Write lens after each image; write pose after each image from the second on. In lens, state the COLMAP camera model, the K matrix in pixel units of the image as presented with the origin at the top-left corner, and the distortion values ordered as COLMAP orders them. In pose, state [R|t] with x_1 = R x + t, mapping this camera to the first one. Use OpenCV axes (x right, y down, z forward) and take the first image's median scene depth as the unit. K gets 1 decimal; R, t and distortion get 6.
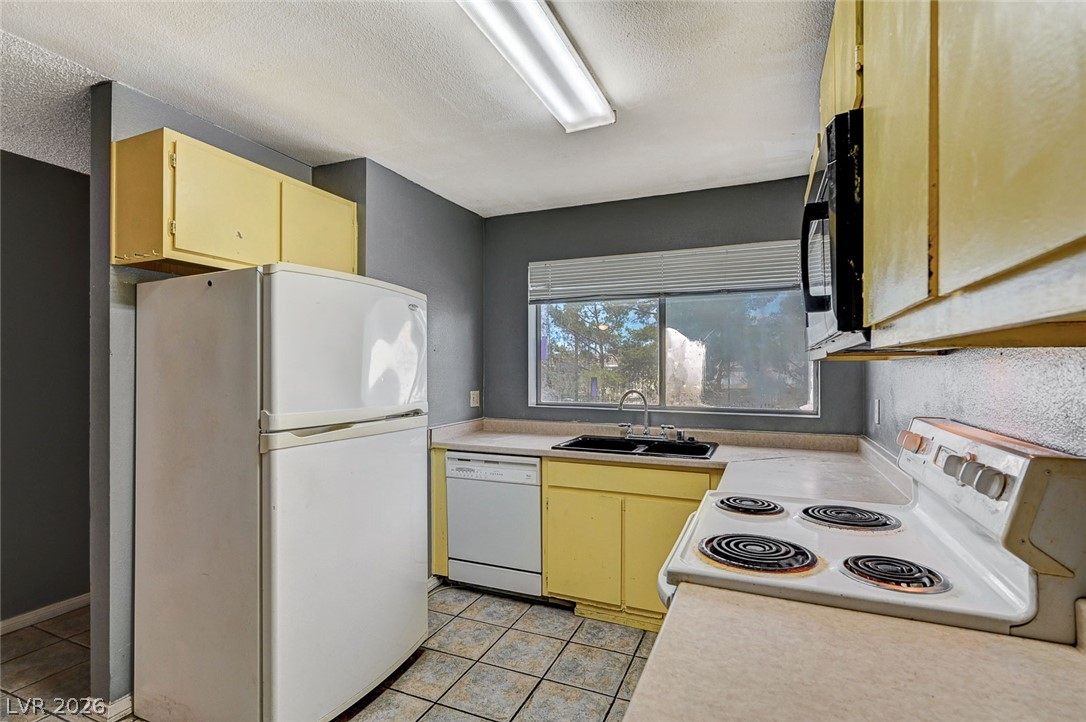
lens RADIAL K [[517.9, 0, 542.8], [0, 517.9, 364.6], [0, 0, 1]] dist [0.002774, -0.000439]
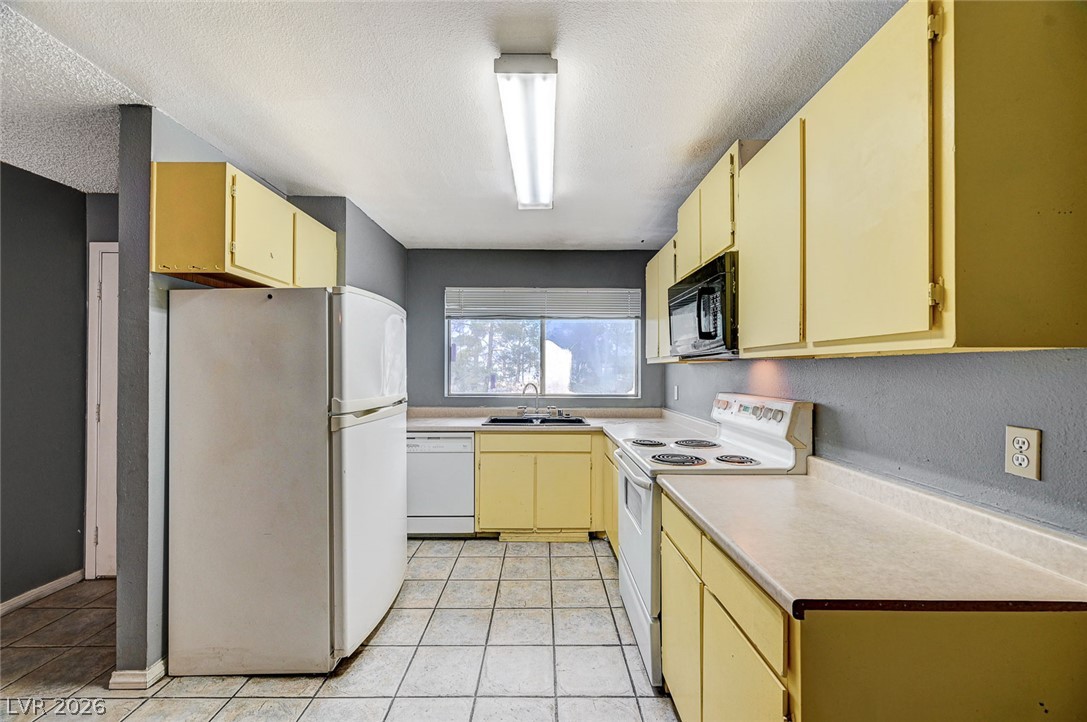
lens RADIAL K [[428.4, 0, 544.3], [0, 428.4, 364.2], [0, 0, 1]] dist [0.003308, 0.000481]
pose [[0.915746, 0.006209, 0.401709, -0.307764], [-0.004625, 0.999977, -0.004911, 0.003459], [-0.401730, 0.002639, 0.915754, -0.127602]]
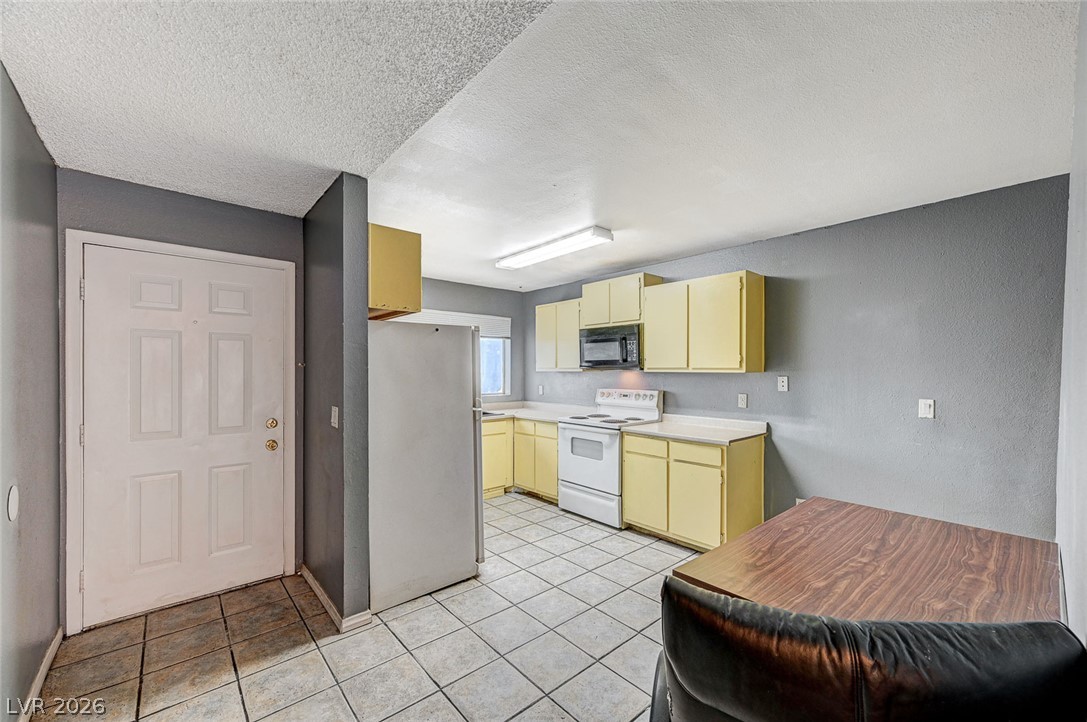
lens RADIAL K [[430.6, 0, 546.6], [0, 430.6, 369.2], [0, 0, 1]] dist [0.002979, 0.000219]
pose [[0.425020, 0.002662, 0.905180, -1.219871], [-0.007675, 0.999970, 0.000663, -0.017501], [-0.905151, -0.007229, 0.425028, 0.028198]]
